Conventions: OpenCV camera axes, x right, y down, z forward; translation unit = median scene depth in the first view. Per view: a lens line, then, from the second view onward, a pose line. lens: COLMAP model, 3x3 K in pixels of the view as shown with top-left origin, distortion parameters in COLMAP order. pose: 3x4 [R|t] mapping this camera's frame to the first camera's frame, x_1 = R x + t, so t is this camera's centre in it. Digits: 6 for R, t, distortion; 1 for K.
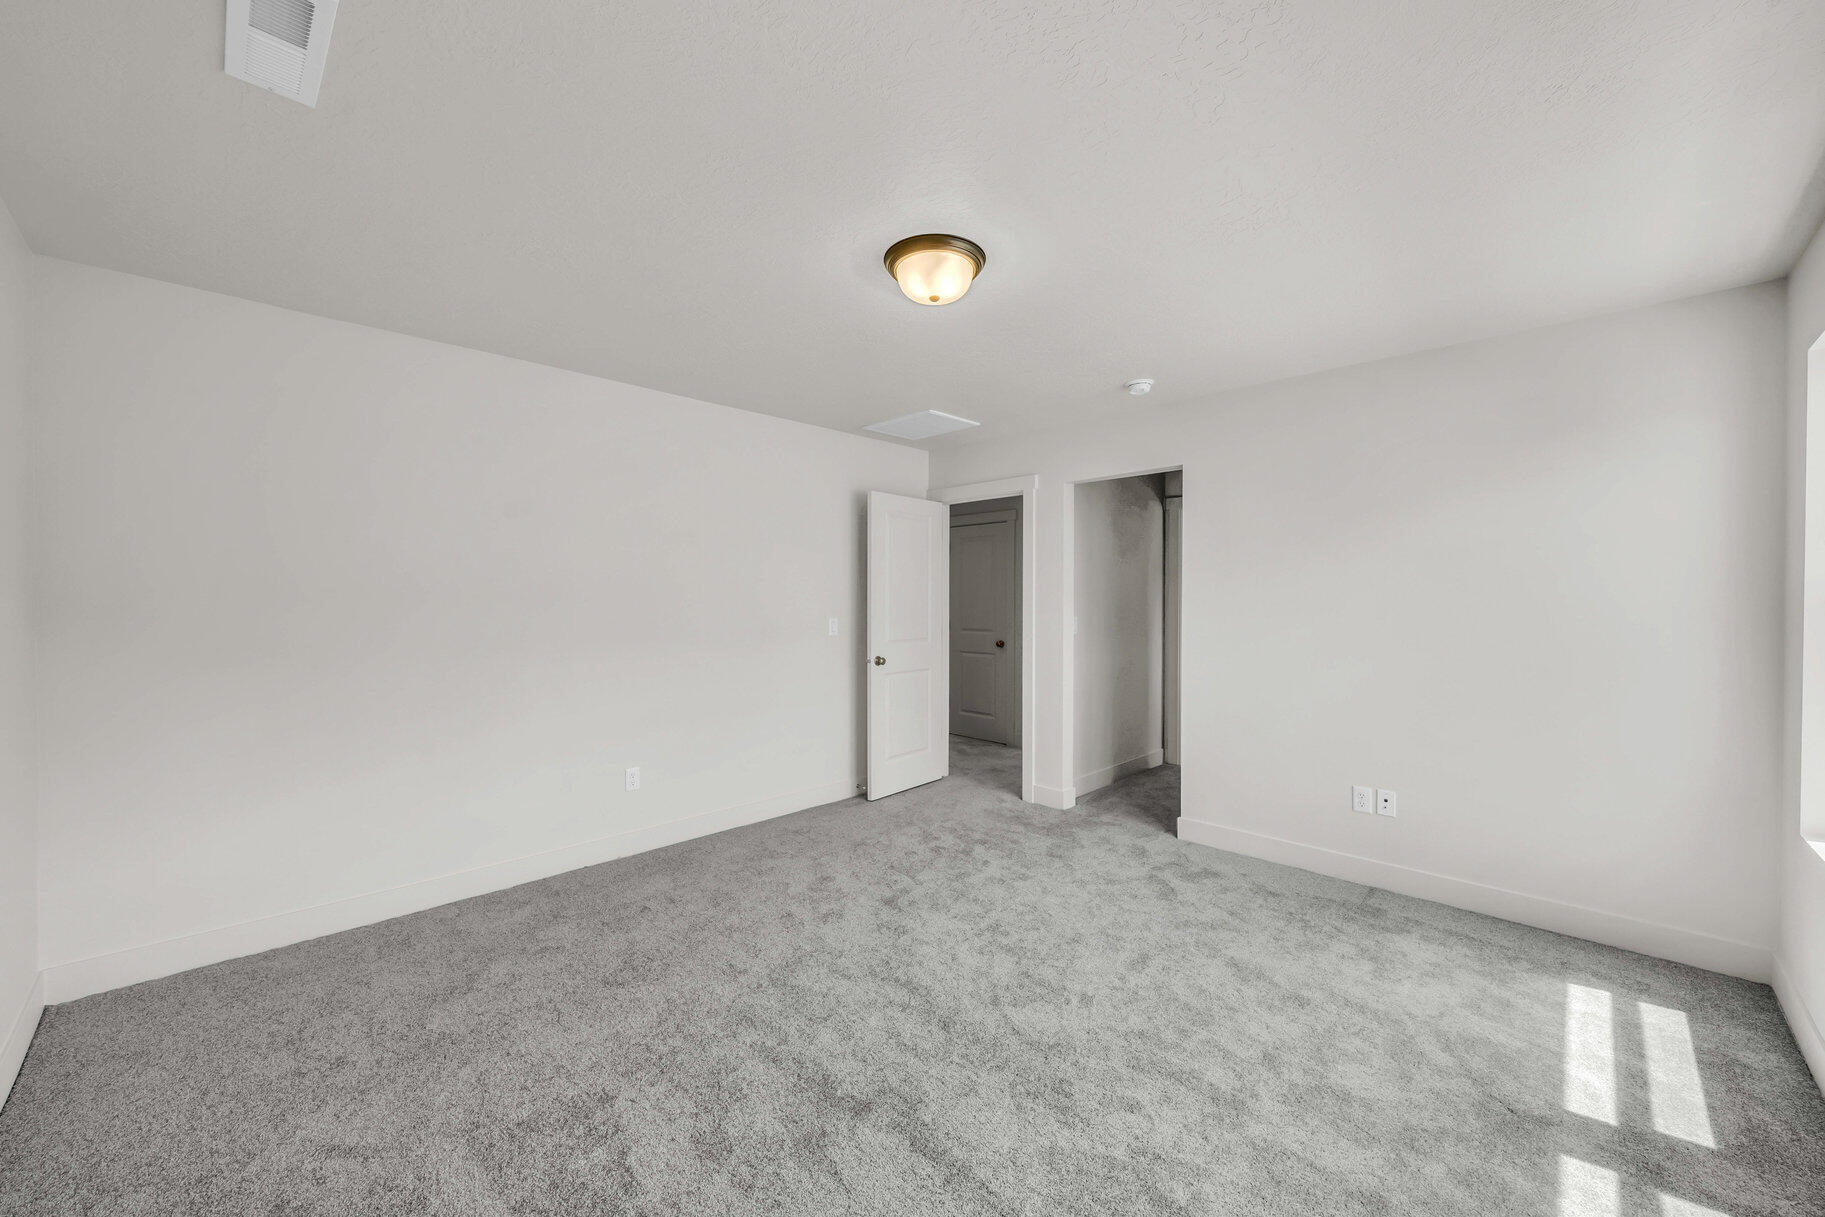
lens RADIAL K [[698.6, 0, 910.1], [0, 698.6, 608.7], [0, 0, 1]] dist [0.000368, 0.000334]
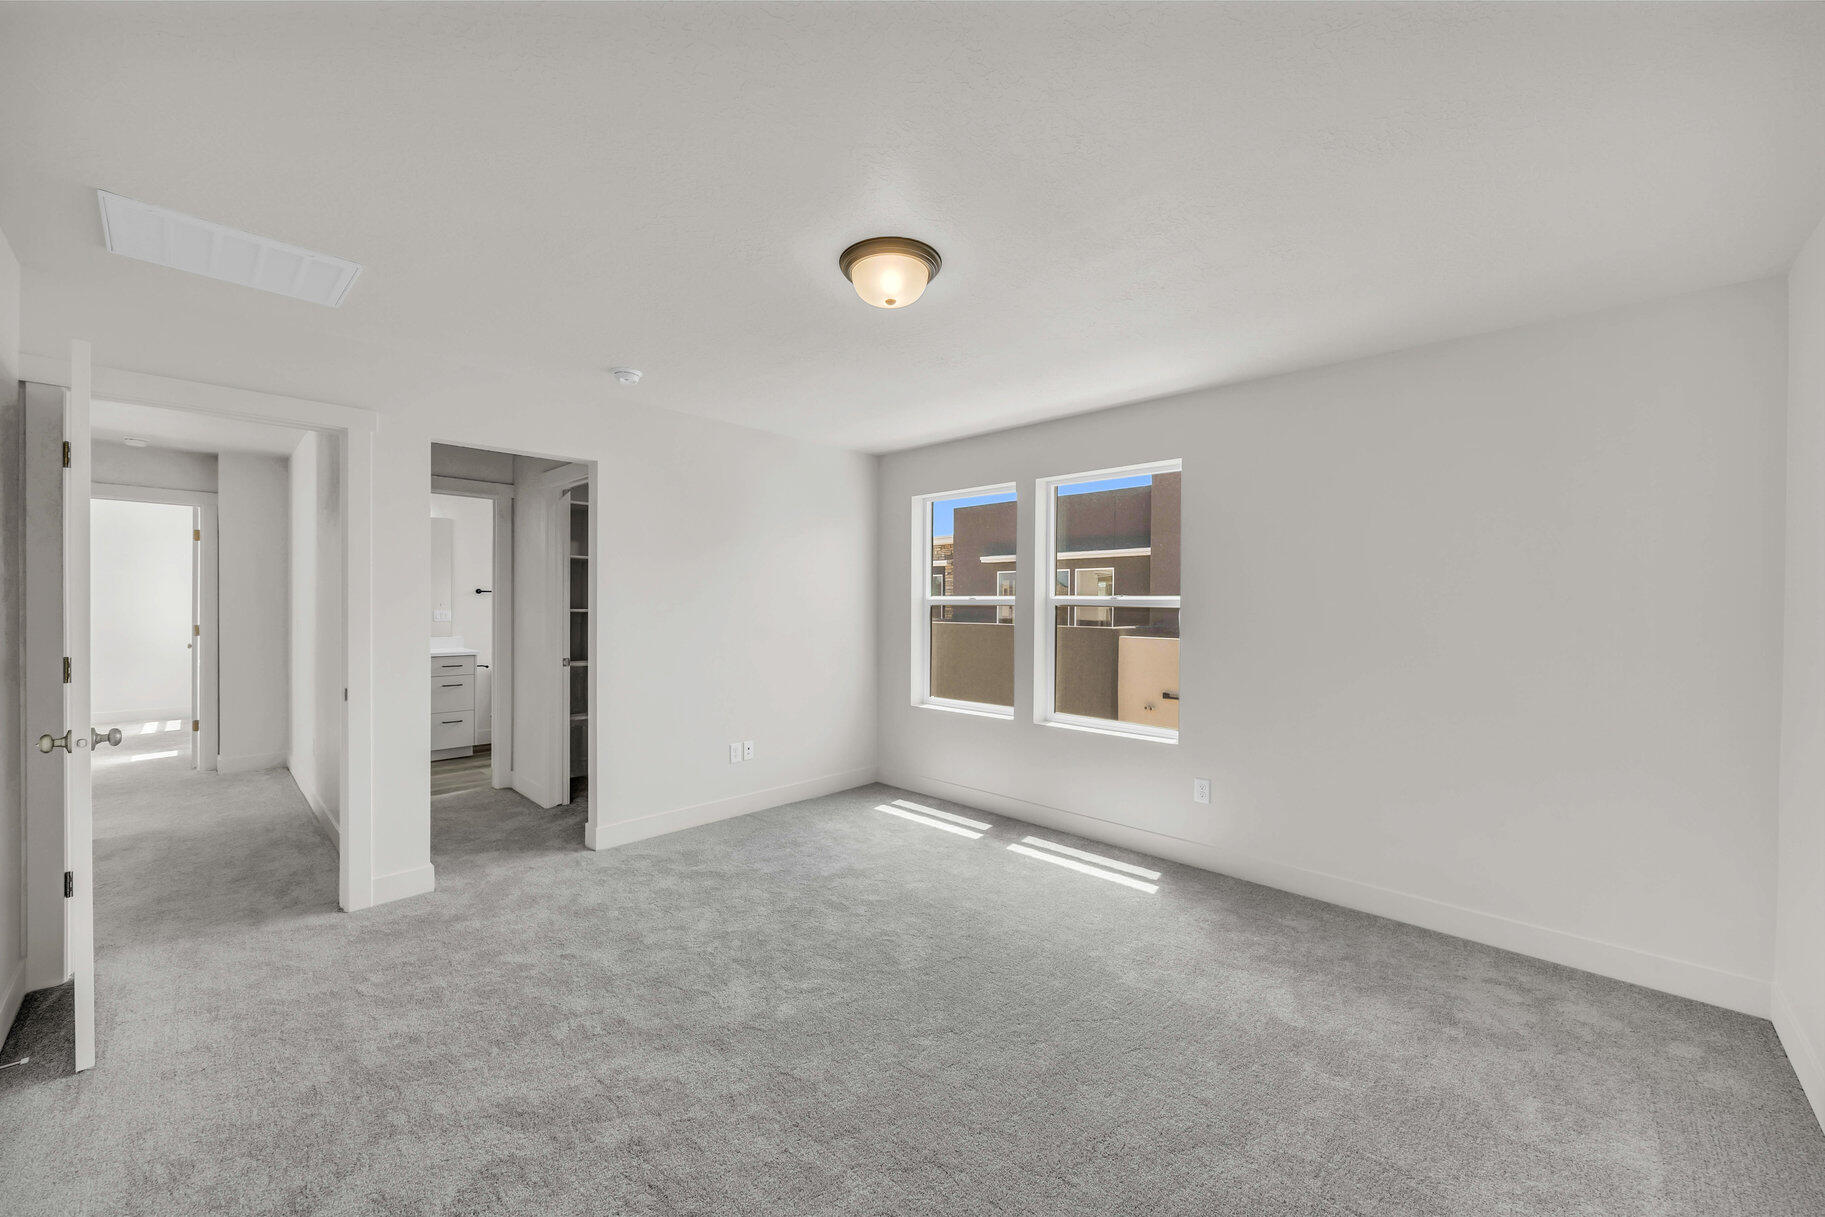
lens RADIAL K [[698.6, 0, 915.5], [0, 698.6, 608.1], [0, 0, 1]] dist [0.000368, 0.000334]
pose [[-0.049640, -0.004509, 0.998757, -0.681066], [-0.003788, 0.999983, 0.004326, -0.008966], [-0.998760, -0.003569, -0.049656, 0.713801]]
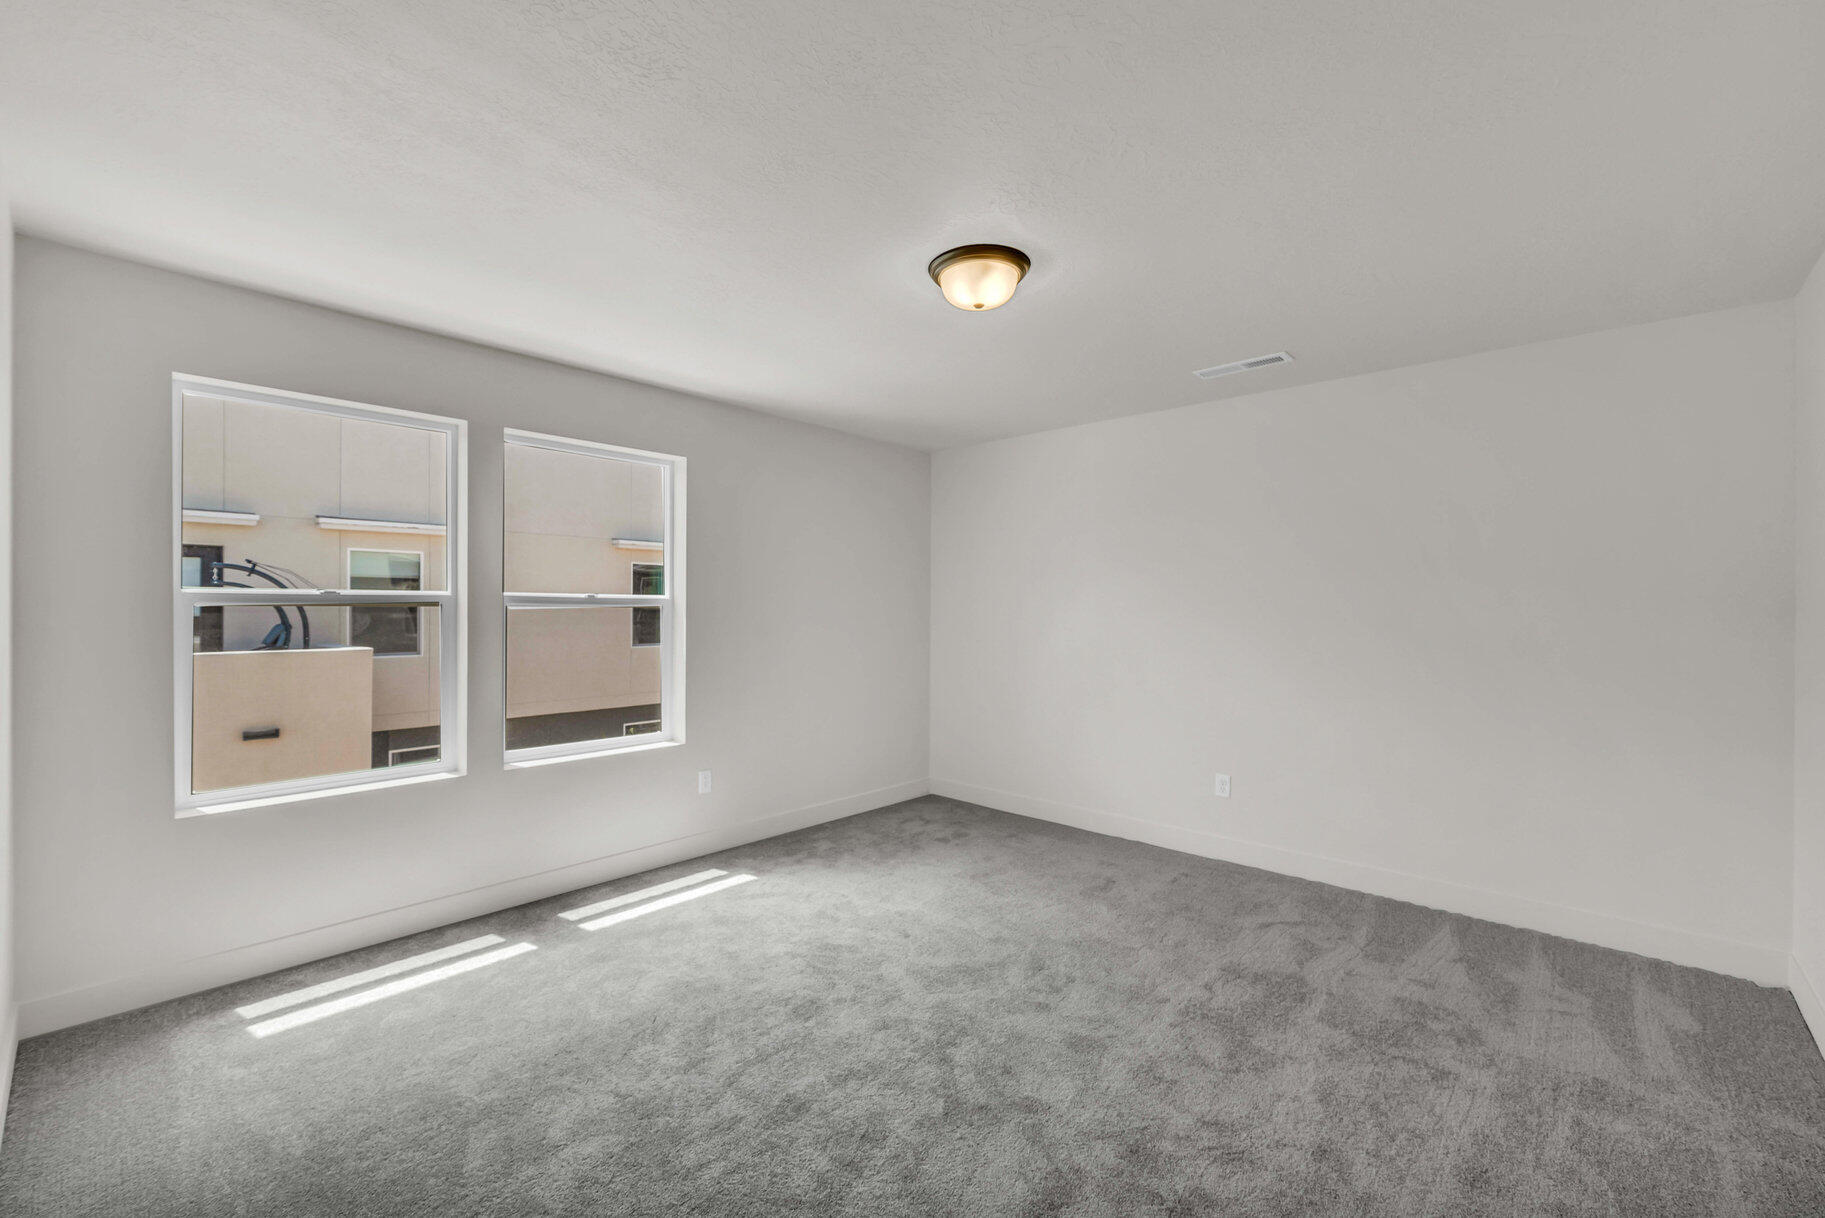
lens RADIAL K [[698.6, 0, 922.4], [0, 698.6, 604.0], [0, 0, 1]] dist [0.000368, 0.000334]
pose [[-0.999616, 0.011998, -0.024993, 0.081734], [0.012098, 0.999919, -0.003838, 0.003489], [0.024944, -0.004138, -0.999680, 1.371924]]
